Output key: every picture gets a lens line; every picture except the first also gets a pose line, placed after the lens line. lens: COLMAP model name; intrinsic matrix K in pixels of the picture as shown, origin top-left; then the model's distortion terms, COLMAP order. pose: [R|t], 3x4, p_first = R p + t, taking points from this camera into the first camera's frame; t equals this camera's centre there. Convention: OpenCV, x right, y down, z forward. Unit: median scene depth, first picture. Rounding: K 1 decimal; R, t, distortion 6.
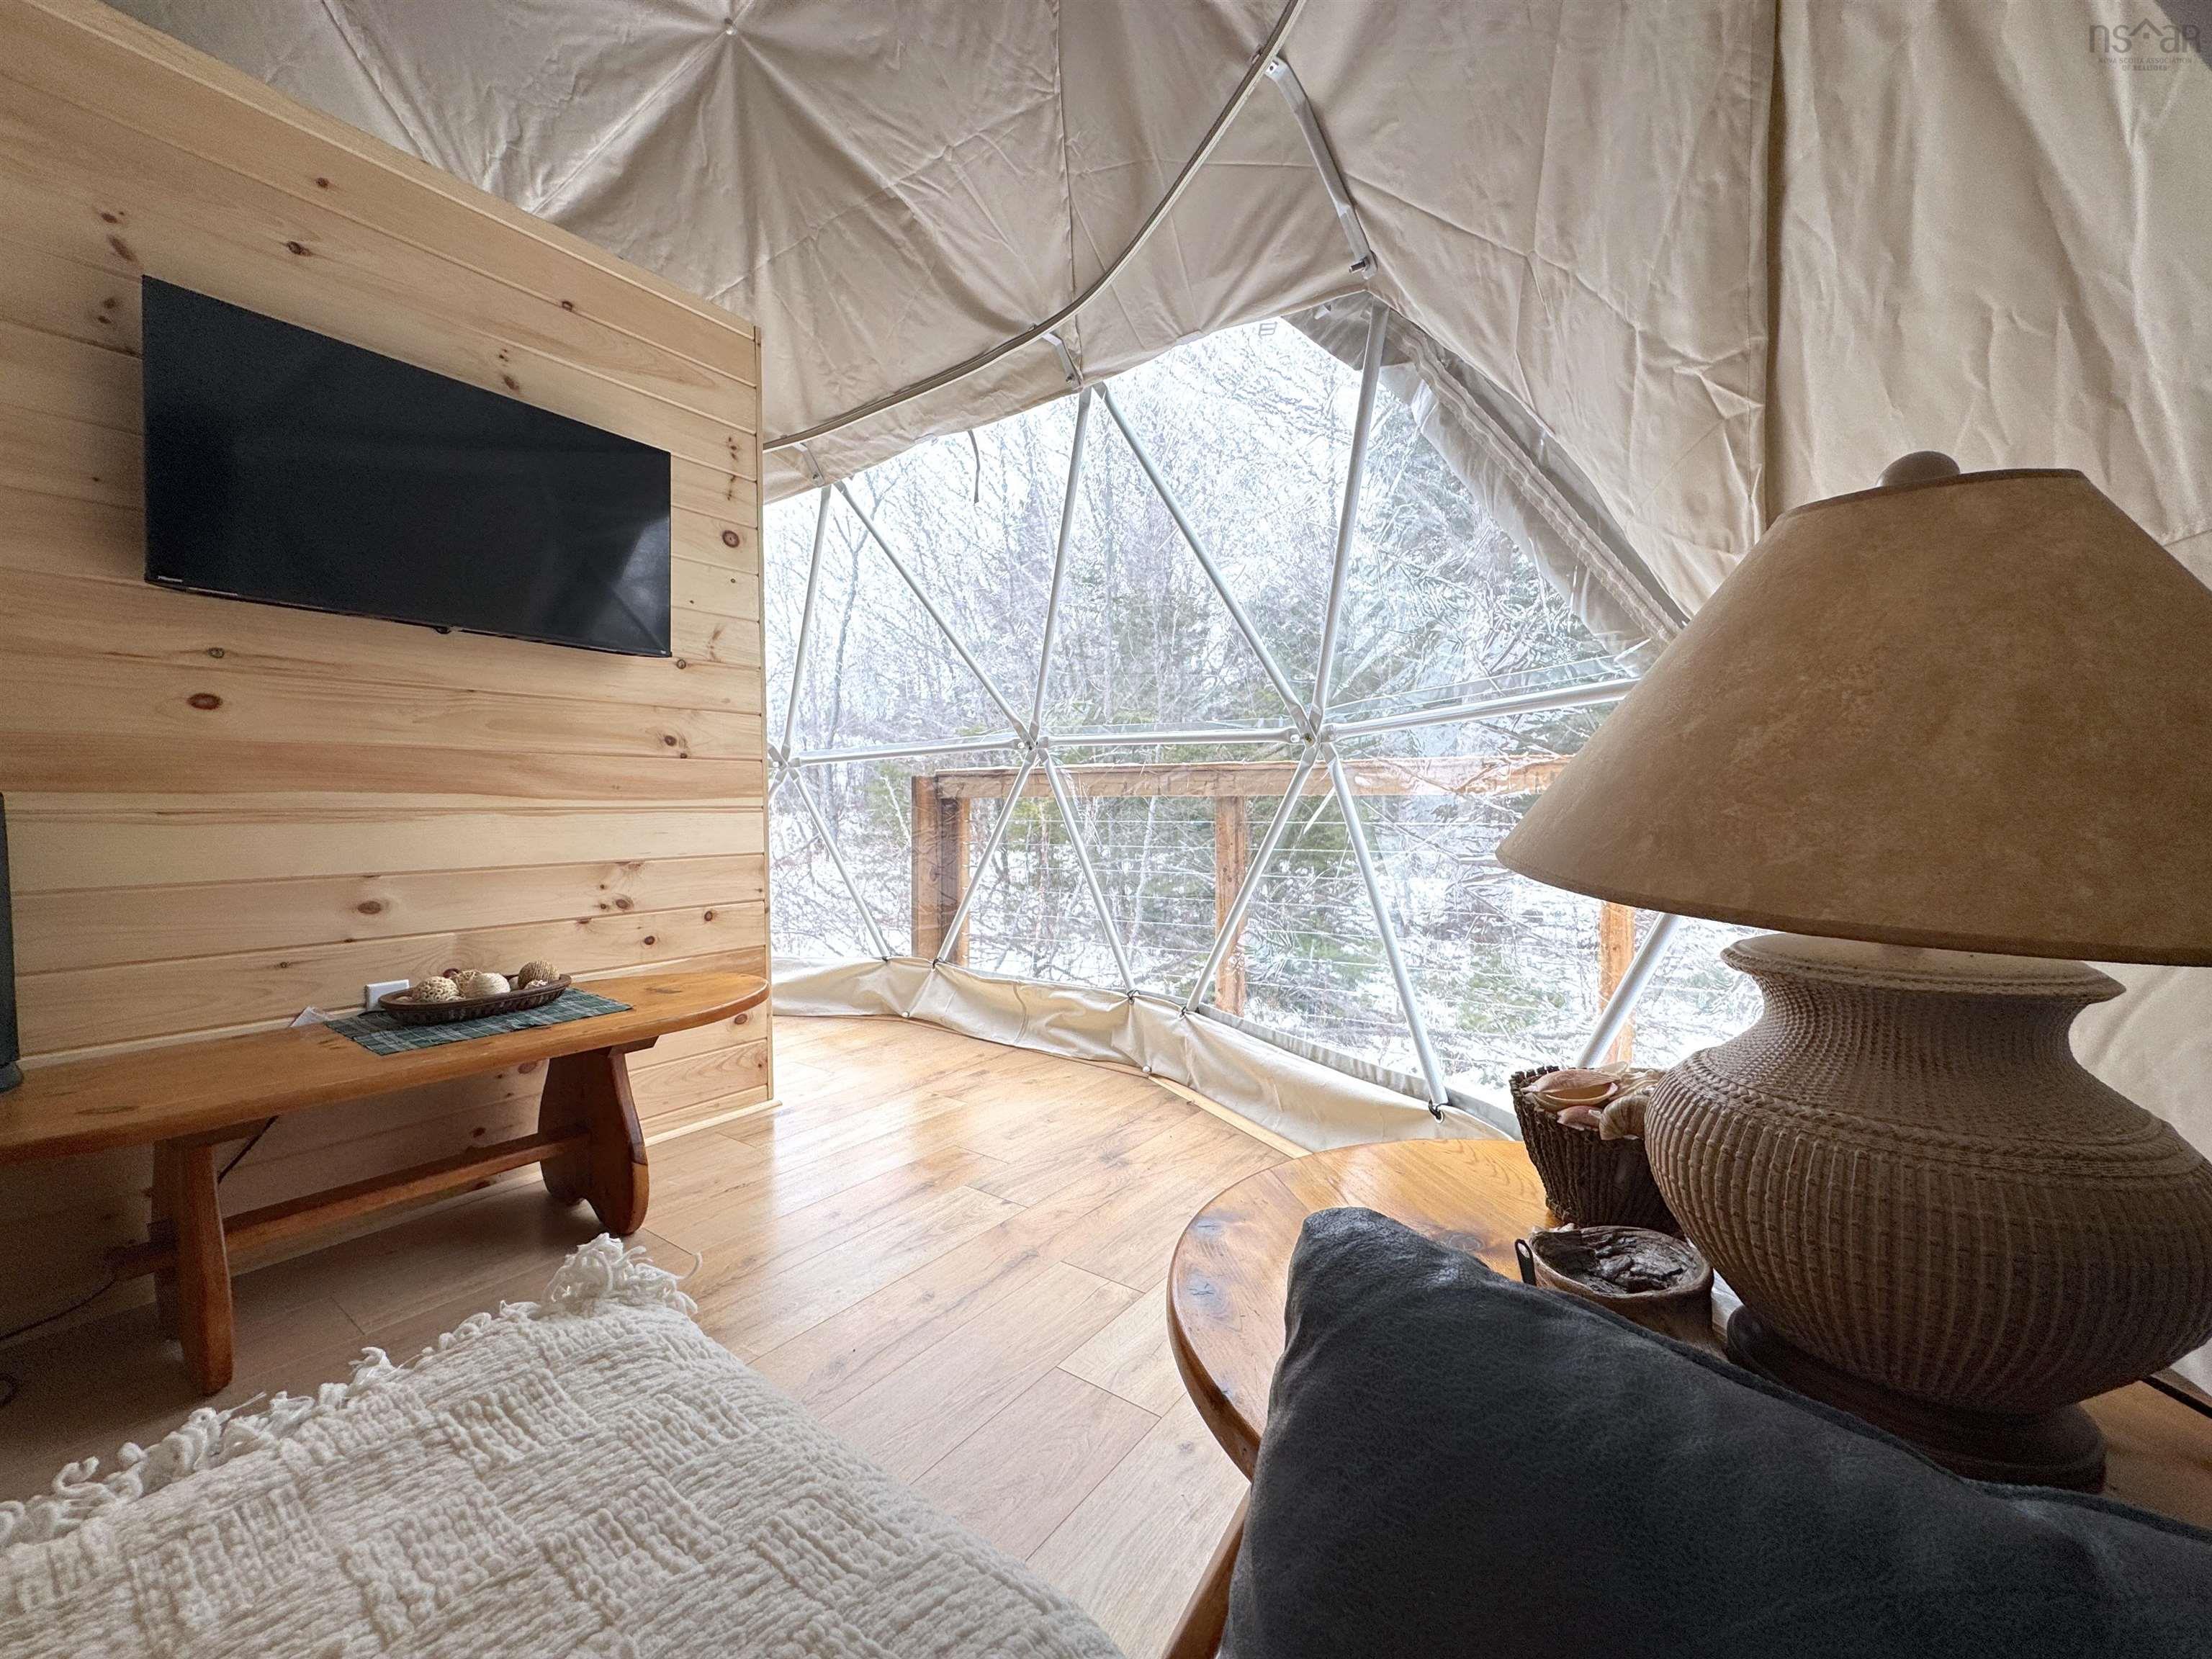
lens RADIAL K [[883.2, 0, 1098.9], [0, 883.2, 826.0], [0, 0, 1]] dist [-0.000336, -0.000026]
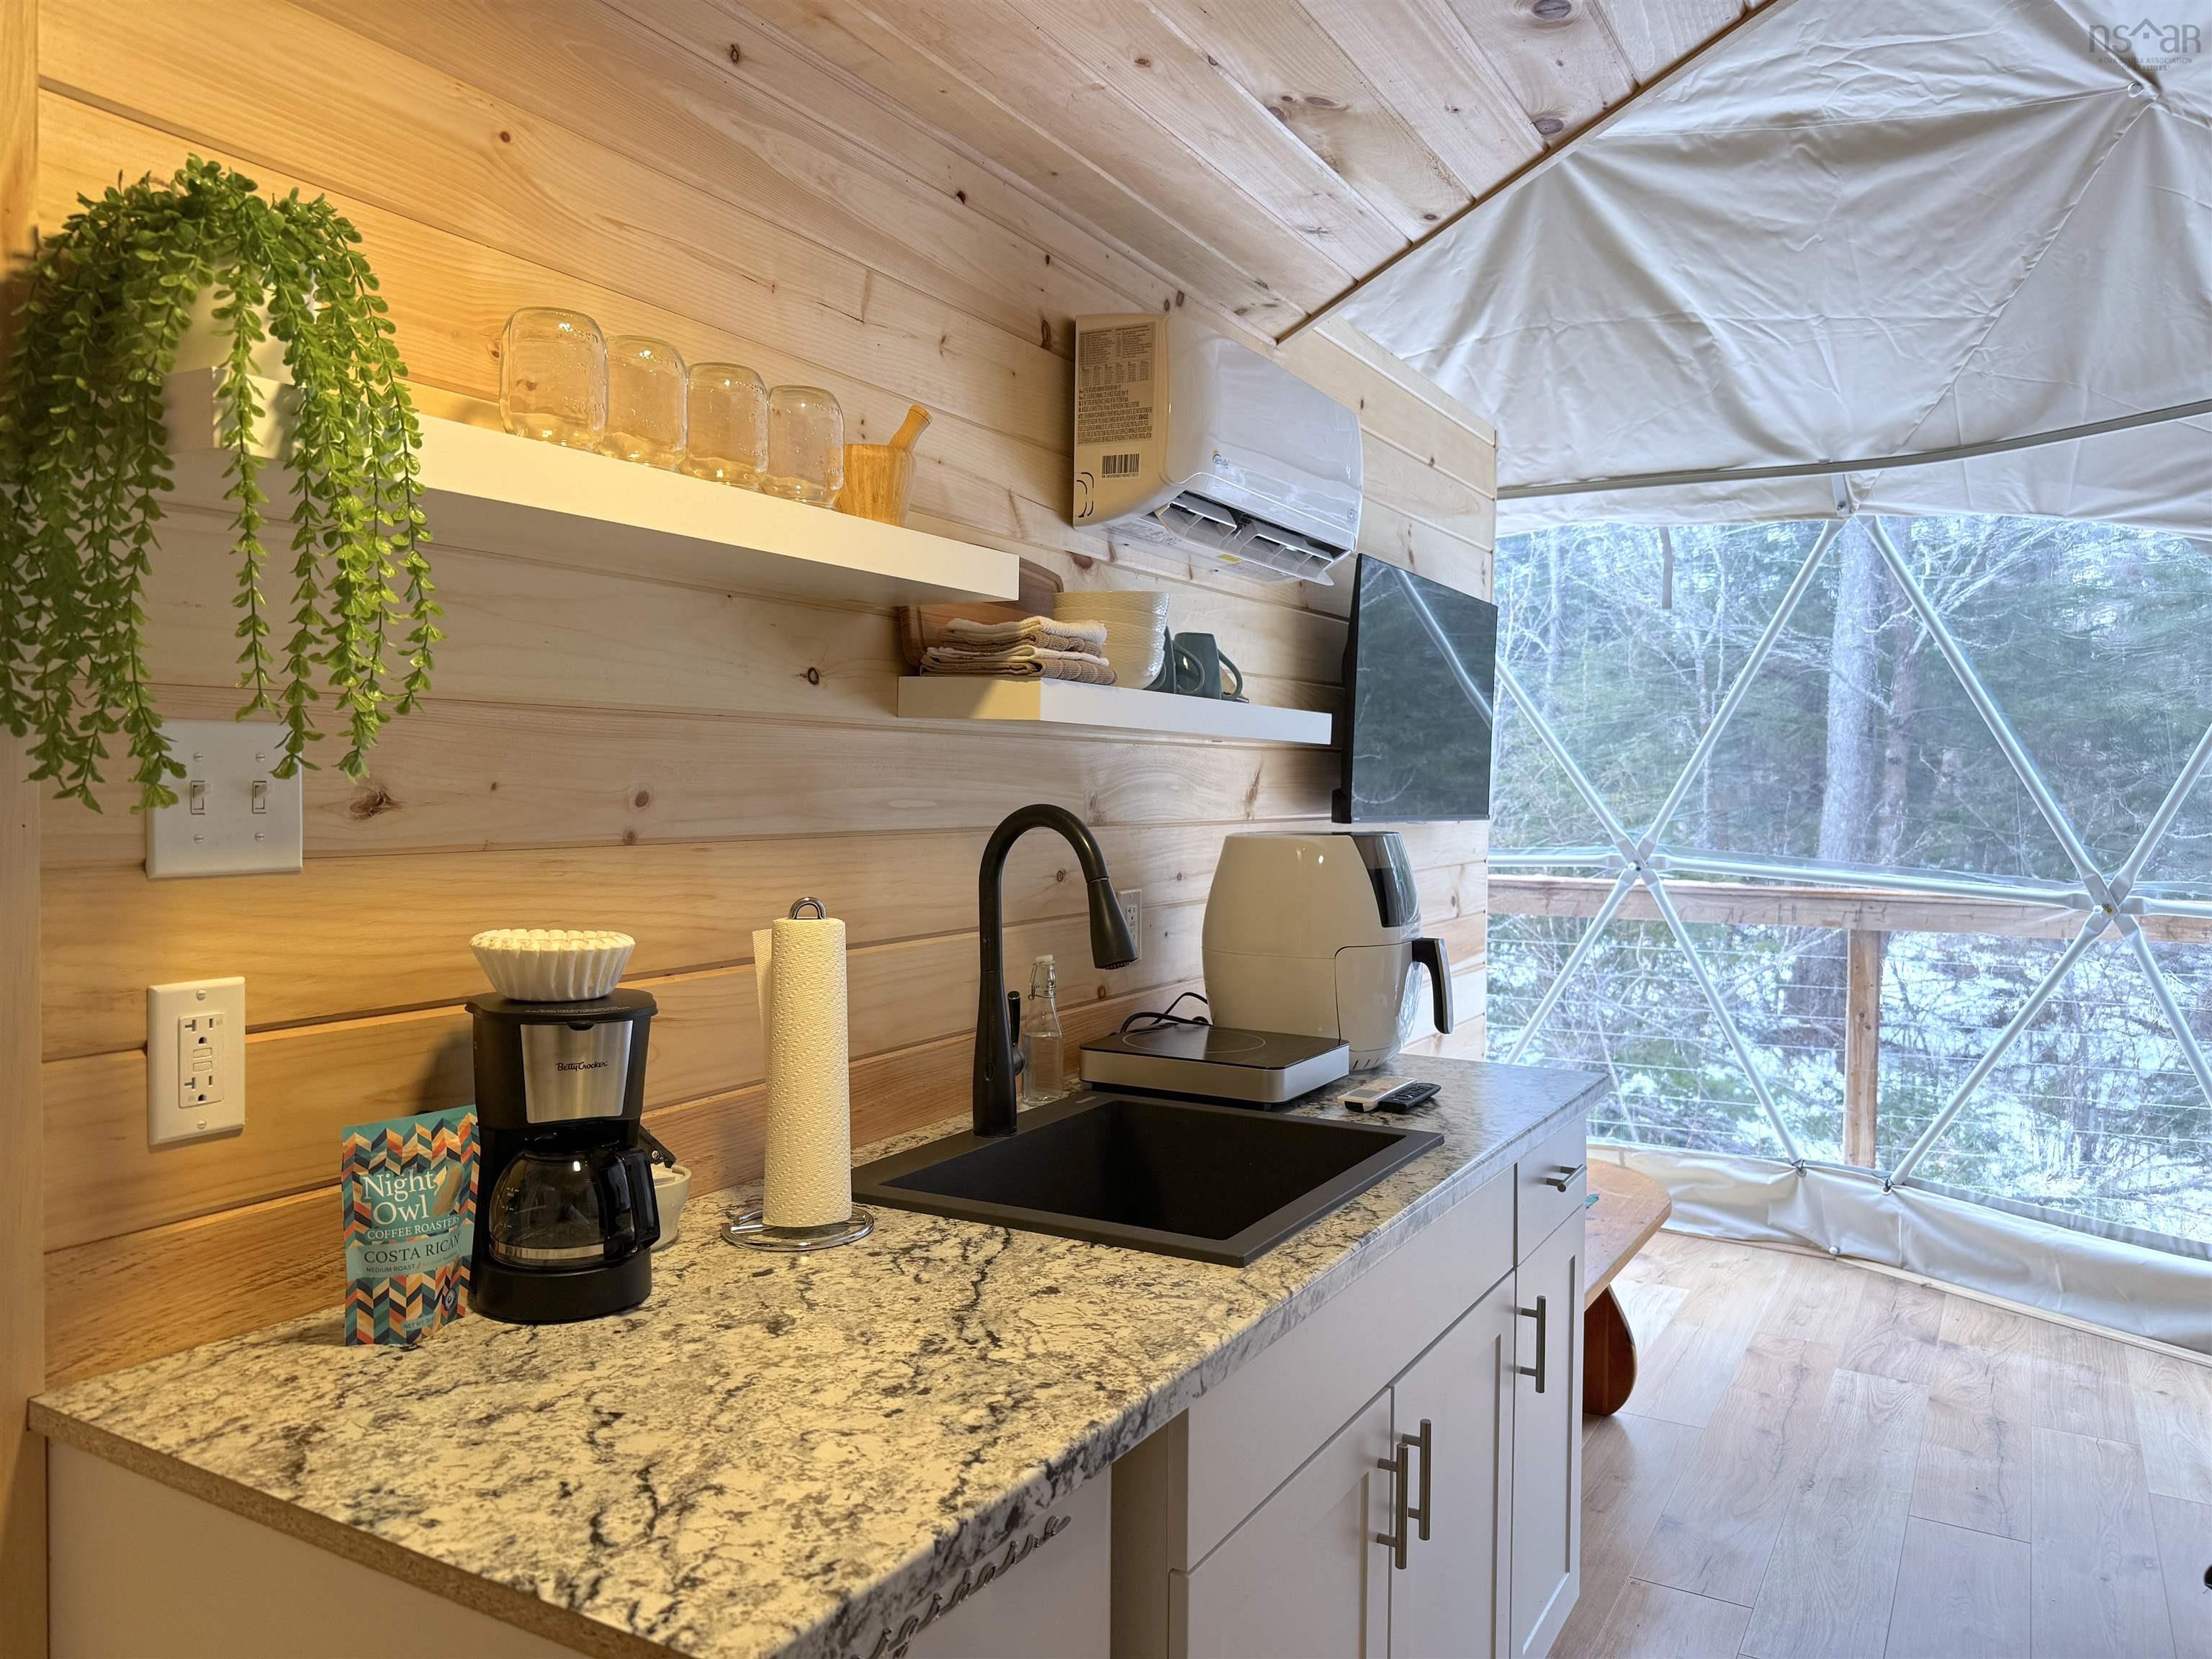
lens RADIAL K [[1580.4, 0, 1110.9], [0, 1580.4, 842.0], [0, 0, 1]] dist [-0.000461, -0.008199]
pose [[0.994508, 0.007331, 0.104400, -1.013332], [-0.009355, 0.999777, 0.018910, -0.190523], [-0.104238, -0.019783, 0.994356, -0.598250]]
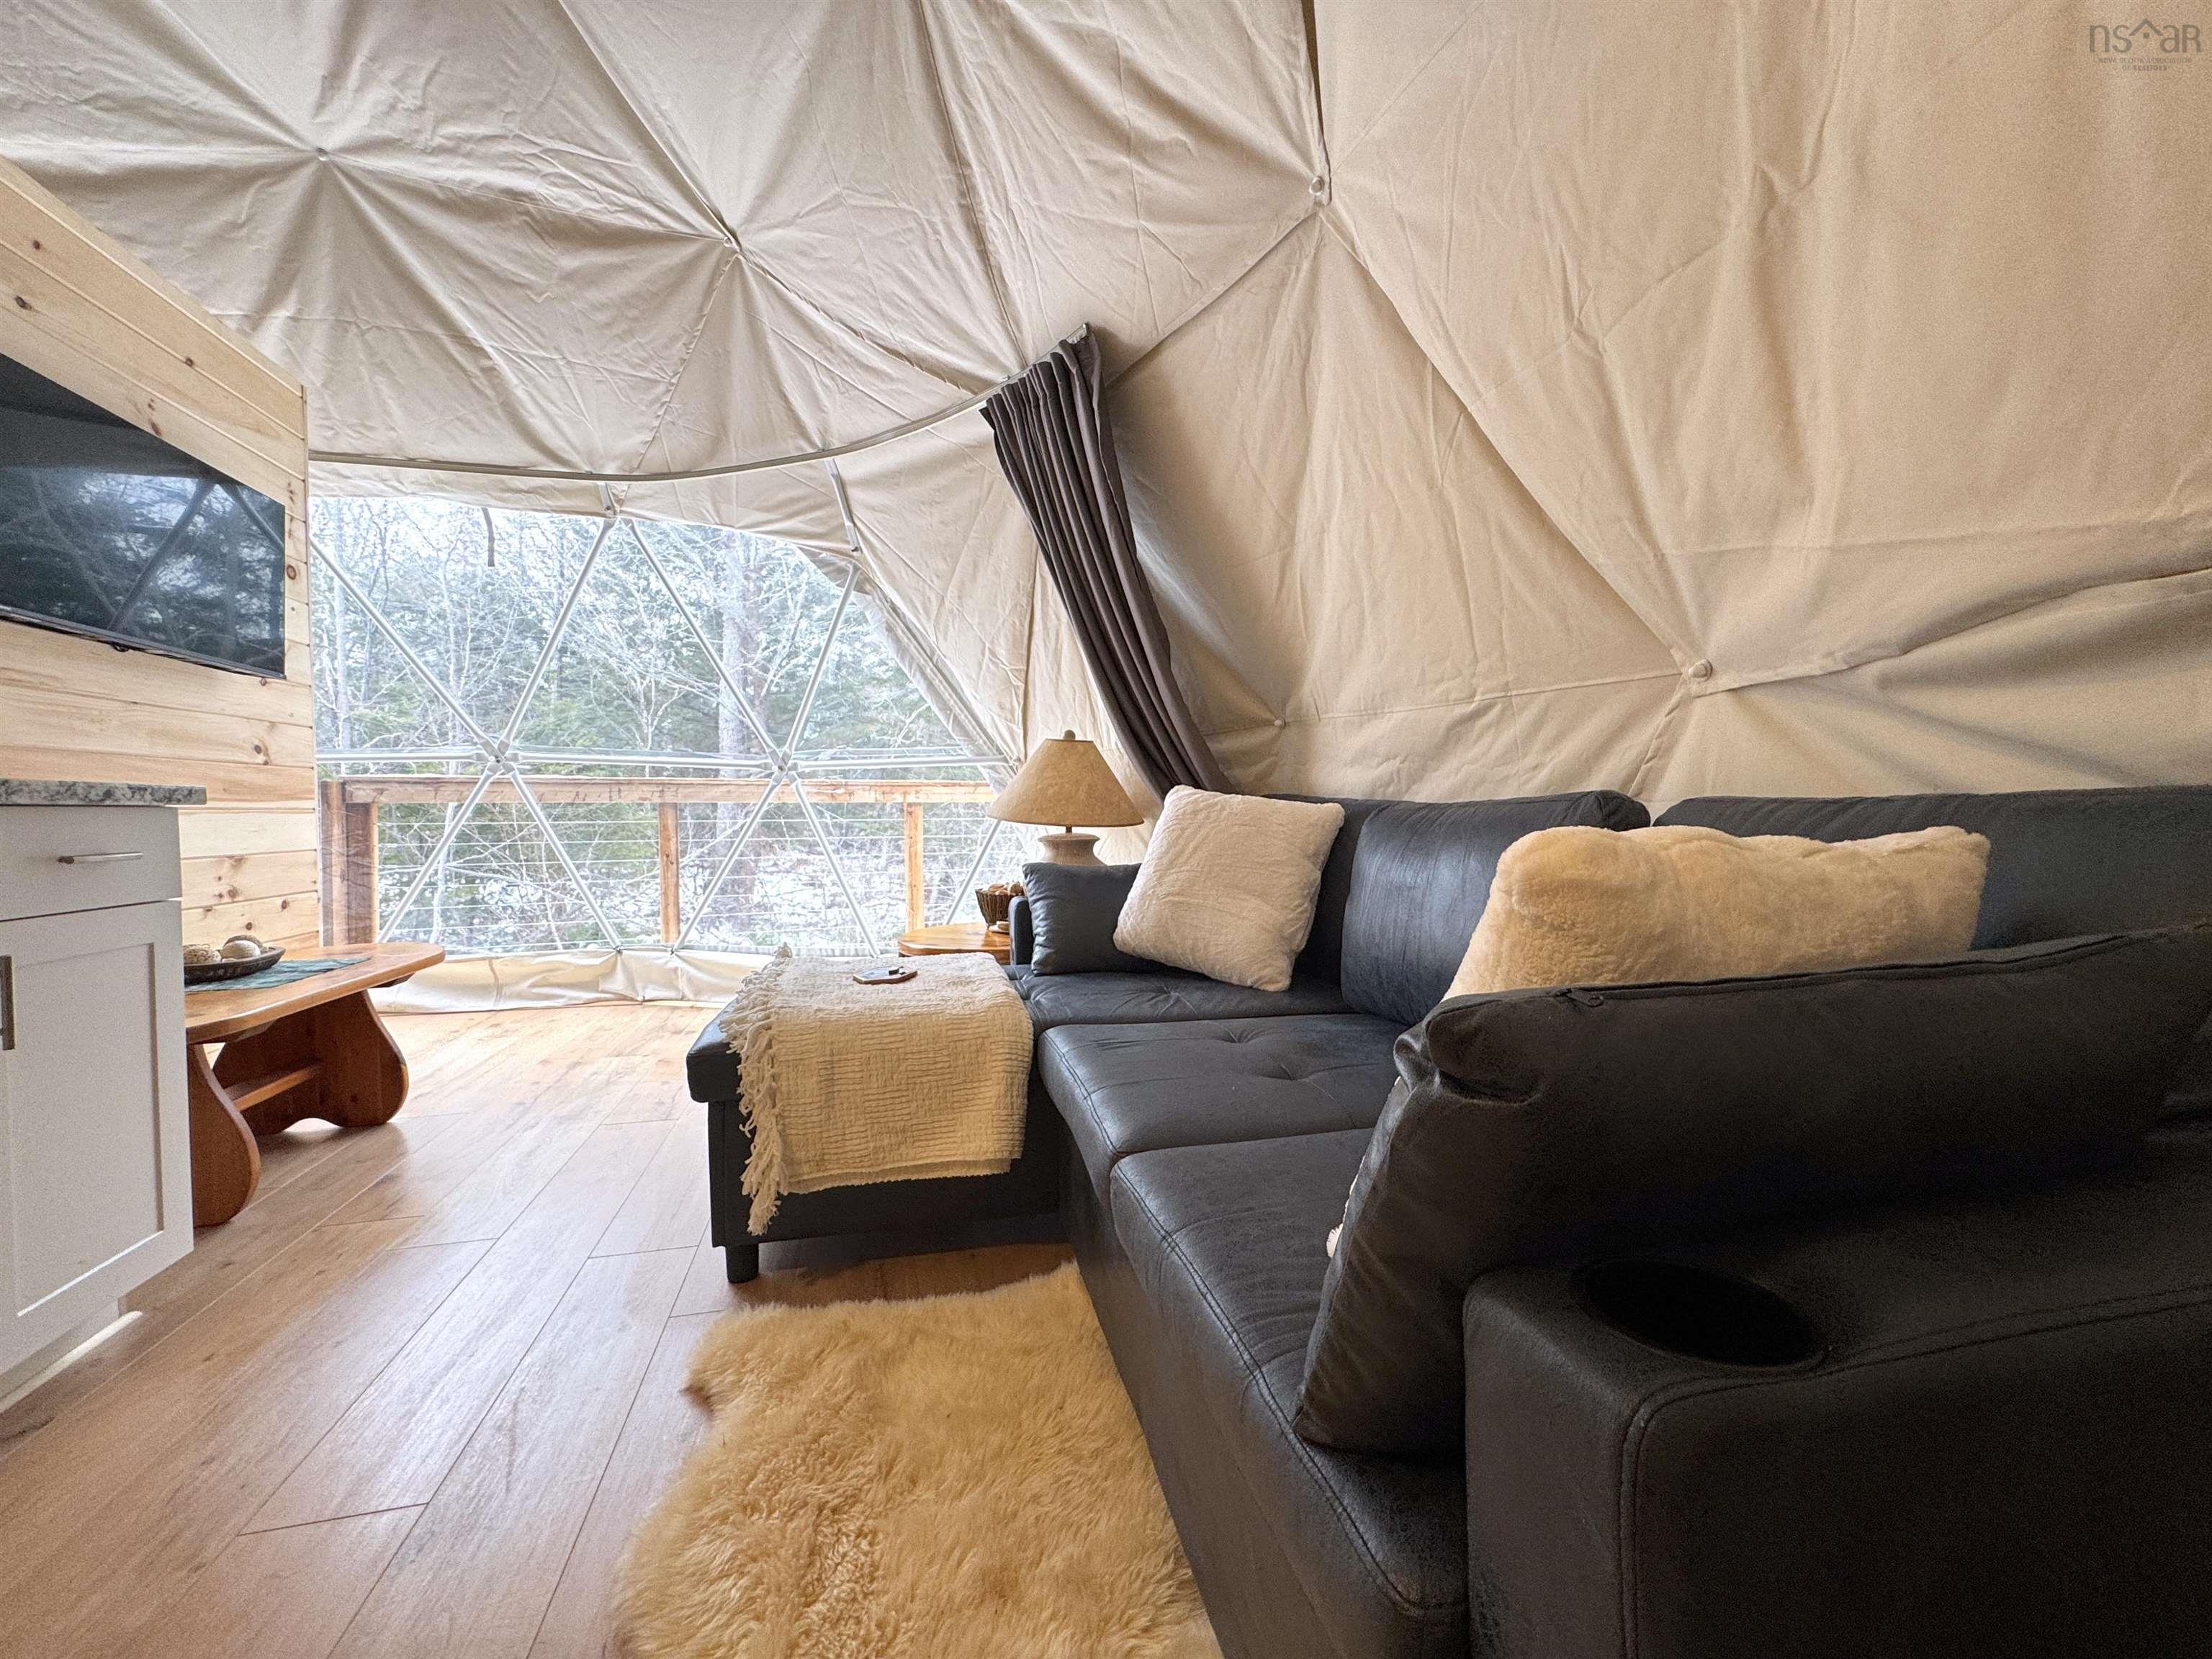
lens RADIAL K [[883.2, 0, 1103.6], [0, 883.2, 828.8], [0, 0, 1]] dist [-0.000336, -0.000026]
pose [[0.636428, -0.016268, 0.771165, -0.666308], [0.022328, 0.999747, 0.002663, 0.025789], [-0.771013, 0.015523, 0.636630, -0.548191]]
